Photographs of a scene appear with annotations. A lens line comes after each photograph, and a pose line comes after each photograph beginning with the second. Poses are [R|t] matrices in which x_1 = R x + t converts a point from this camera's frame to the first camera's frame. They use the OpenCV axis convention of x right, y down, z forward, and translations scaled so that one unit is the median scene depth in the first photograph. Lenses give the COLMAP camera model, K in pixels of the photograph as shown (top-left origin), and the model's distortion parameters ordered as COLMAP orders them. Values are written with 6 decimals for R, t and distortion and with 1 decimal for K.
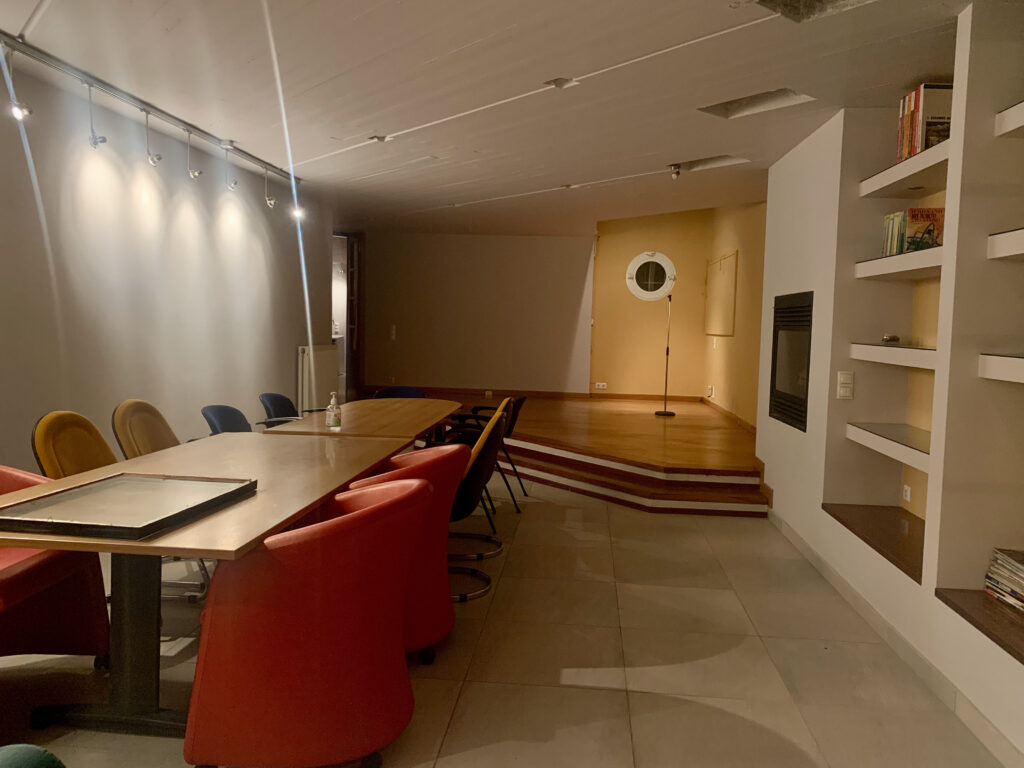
lens RADIAL K [[753.2, 0, 512.0], [0, 753.2, 384.0], [0, 0, 1]] dist [0.006851, -0.000709]
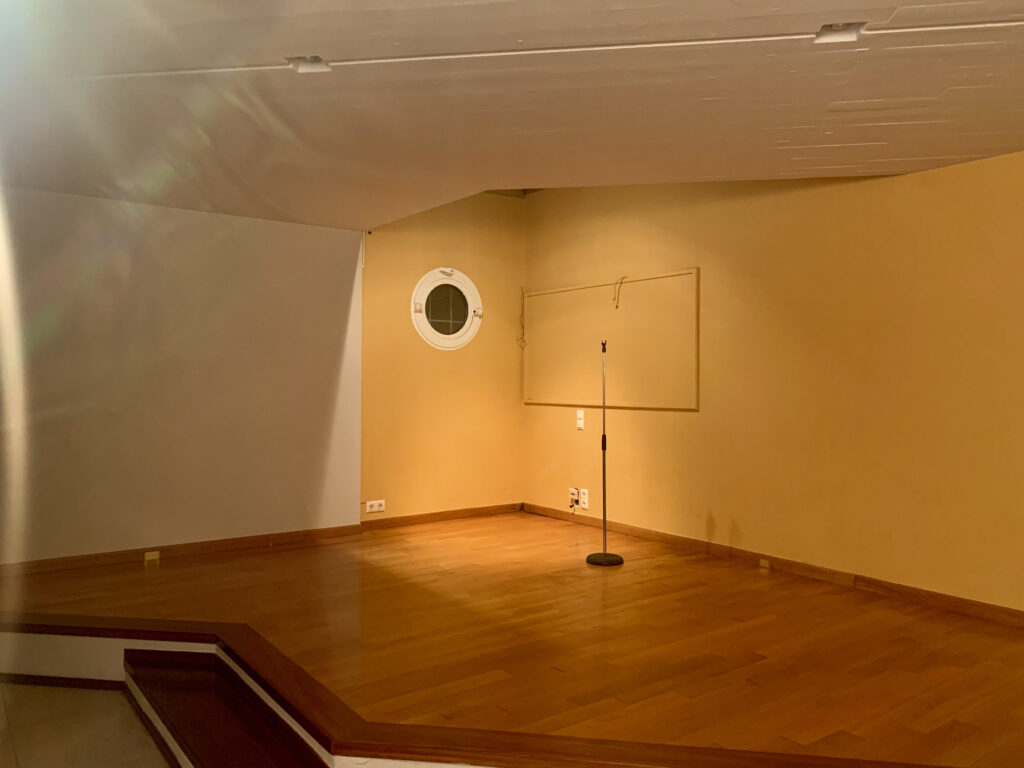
lens RADIAL K [[753.2, 0, 512.0], [0, 753.2, 384.0], [0, 0, 1]] dist [0.006851, -0.000709]
pose [[0.733643, -0.022496, 0.679163, -0.179548], [0.067728, 0.996896, -0.040142, -0.058034], [-0.676151, 0.075448, 0.732889, 0.542555]]
